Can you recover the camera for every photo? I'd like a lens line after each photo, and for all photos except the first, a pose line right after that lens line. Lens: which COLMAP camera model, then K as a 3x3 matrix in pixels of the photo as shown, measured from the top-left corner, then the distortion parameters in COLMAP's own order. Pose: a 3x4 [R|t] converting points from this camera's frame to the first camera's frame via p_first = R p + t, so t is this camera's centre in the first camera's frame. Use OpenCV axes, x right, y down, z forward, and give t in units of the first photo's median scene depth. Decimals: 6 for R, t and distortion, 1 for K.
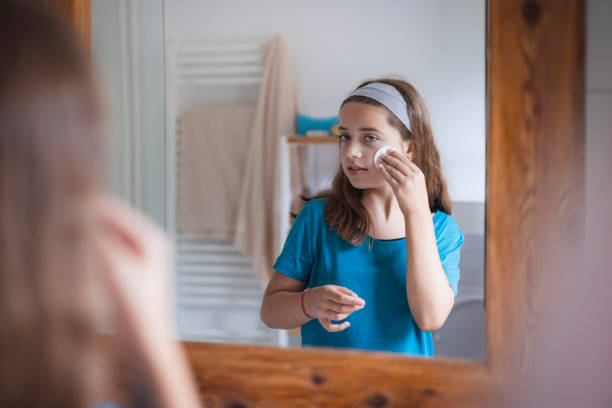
lens RADIAL K [[764.9, 0, 325.0], [0, 764.9, 169.1], [0, 0, 1]] dist [-0.094502, 0.030027]
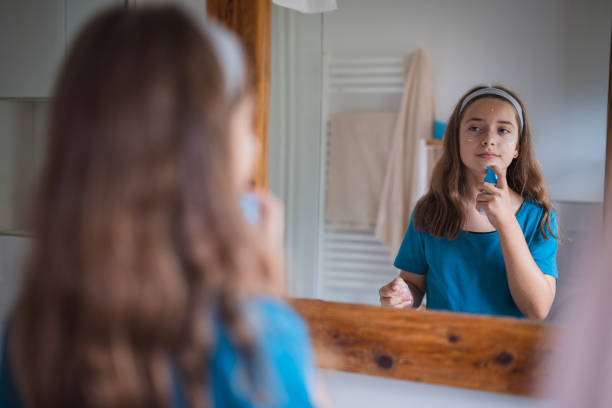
lens RADIAL K [[764.9, 0, 325.0], [0, 764.9, 169.1], [0, 0, 1]] dist [-0.094502, 0.030027]
pose [[0.986891, 0.026511, -0.159198, -0.016212], [-0.029120, 0.999477, -0.014075, 0.021845], [0.158741, 0.018527, 0.987146, -0.140658]]
